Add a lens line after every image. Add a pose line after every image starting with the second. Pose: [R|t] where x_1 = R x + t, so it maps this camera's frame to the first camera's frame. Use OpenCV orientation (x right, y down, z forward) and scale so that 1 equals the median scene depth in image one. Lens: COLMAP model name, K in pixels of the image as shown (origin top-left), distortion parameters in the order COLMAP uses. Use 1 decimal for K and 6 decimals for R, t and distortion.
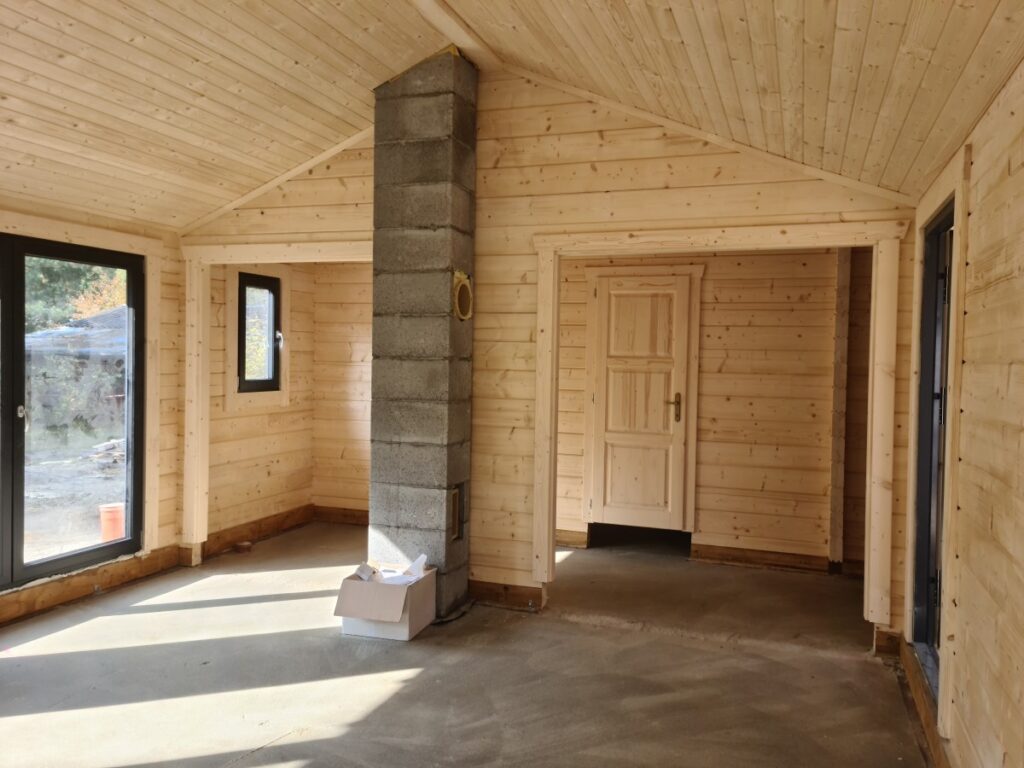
lens RADIAL K [[818.9, 0, 512.0], [0, 818.9, 384.0], [0, 0, 1]] dist [0.053237, 0.005752]
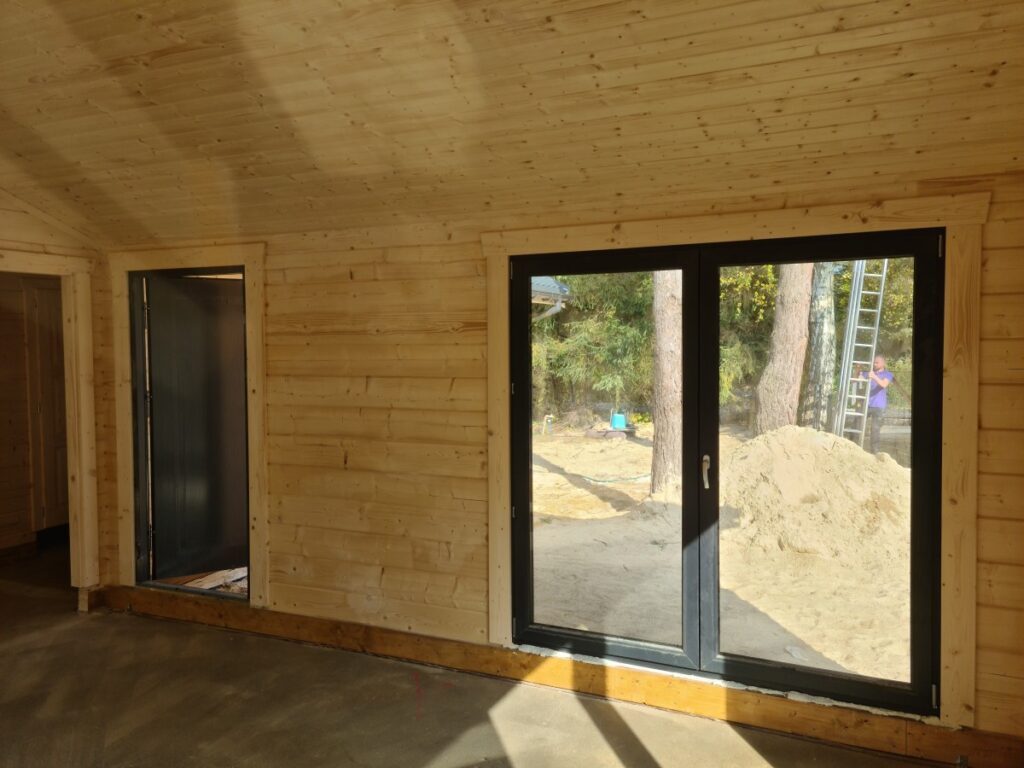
lens RADIAL K [[818.9, 0, 512.0], [0, 818.9, 384.0], [0, 0, 1]] dist [0.053237, 0.005752]
pose [[0.101767, -0.069555, 0.992374, -0.712155], [0.038674, 0.997075, 0.065919, -0.067968], [-0.994056, 0.031671, 0.104160, 0.249123]]
